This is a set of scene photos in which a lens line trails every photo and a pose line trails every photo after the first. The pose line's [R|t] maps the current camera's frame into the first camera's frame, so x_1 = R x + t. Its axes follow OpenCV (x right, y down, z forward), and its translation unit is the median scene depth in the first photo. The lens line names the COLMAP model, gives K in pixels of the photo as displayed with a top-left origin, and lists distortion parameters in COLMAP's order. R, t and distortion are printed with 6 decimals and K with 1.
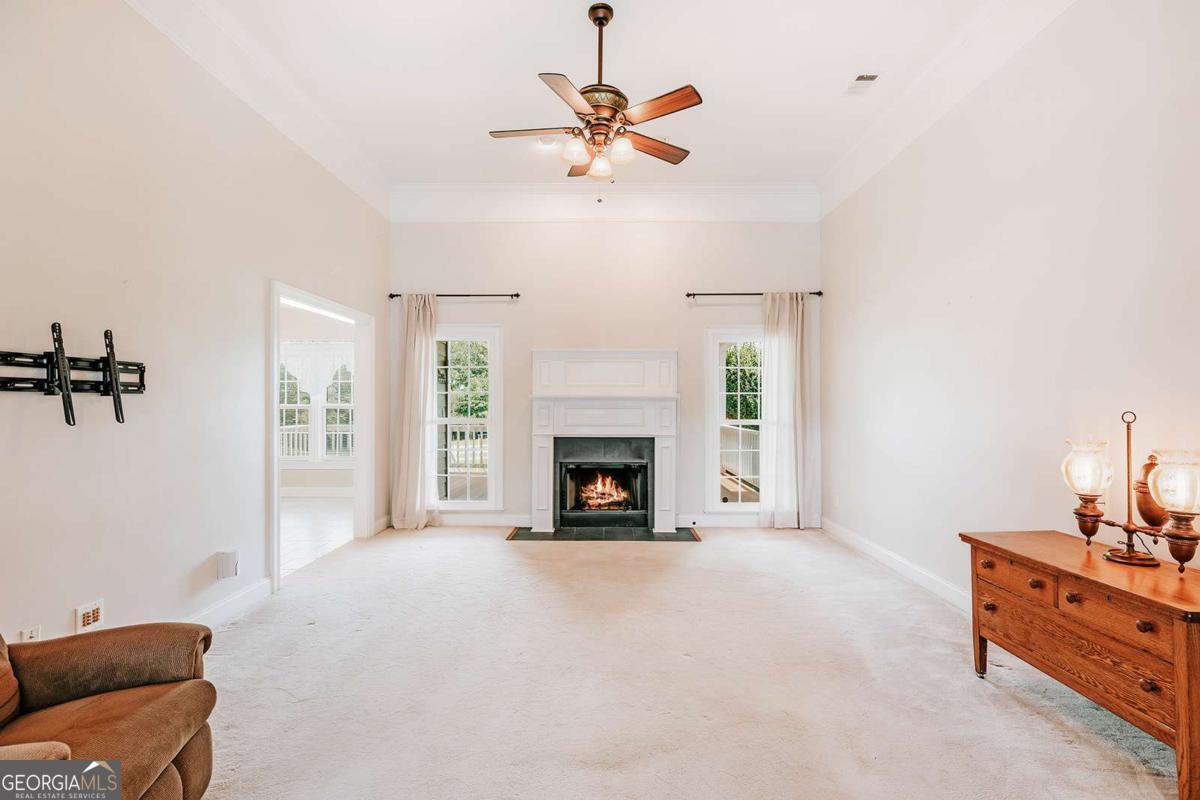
lens RADIAL K [[548.1, 0, 597.1], [0, 548.1, 392.4], [0, 0, 1]] dist [0.000202, 0.000179]
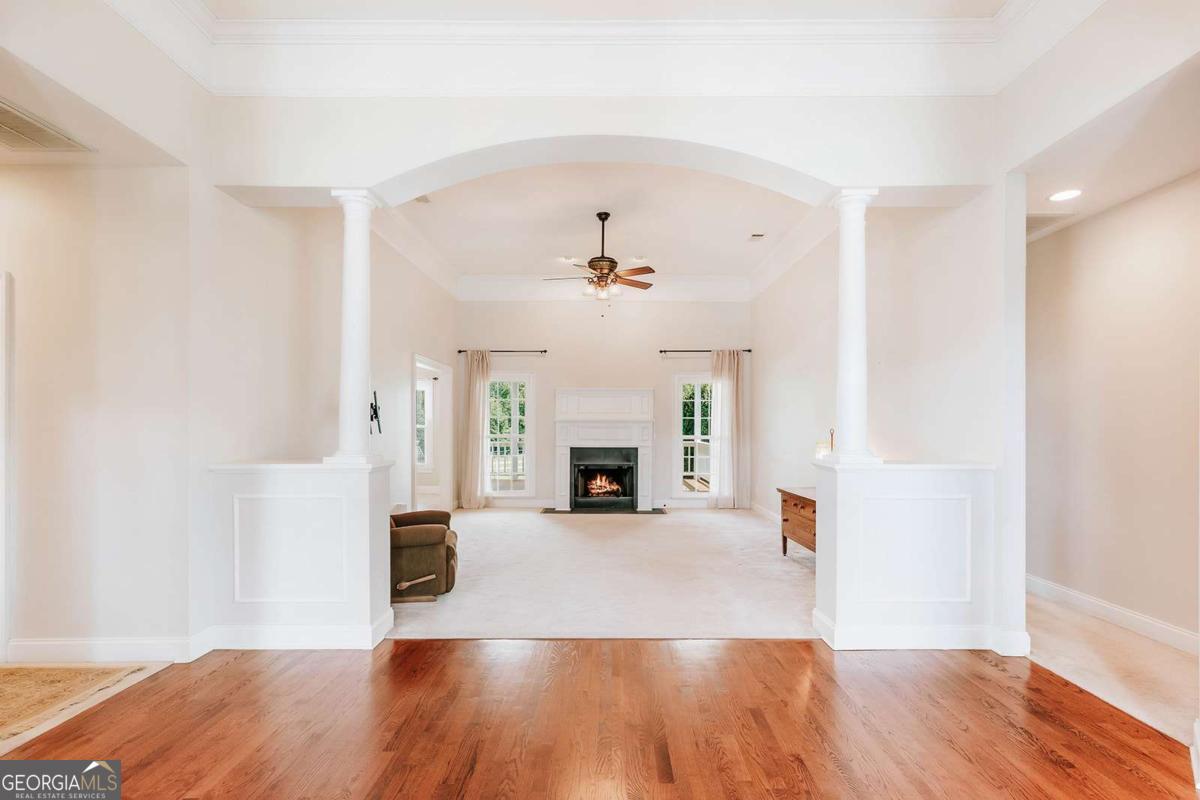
lens RADIAL K [[553.4, 0, 601.2], [0, 553.4, 426.2], [0, 0, 1]] dist [0.000186, 0.000069]
pose [[0.999949, 0.001102, 0.010083, -0.010337], [-0.001342, 0.999717, 0.023741, -0.011272], [-0.010054, -0.023753, 0.999667, -0.499541]]
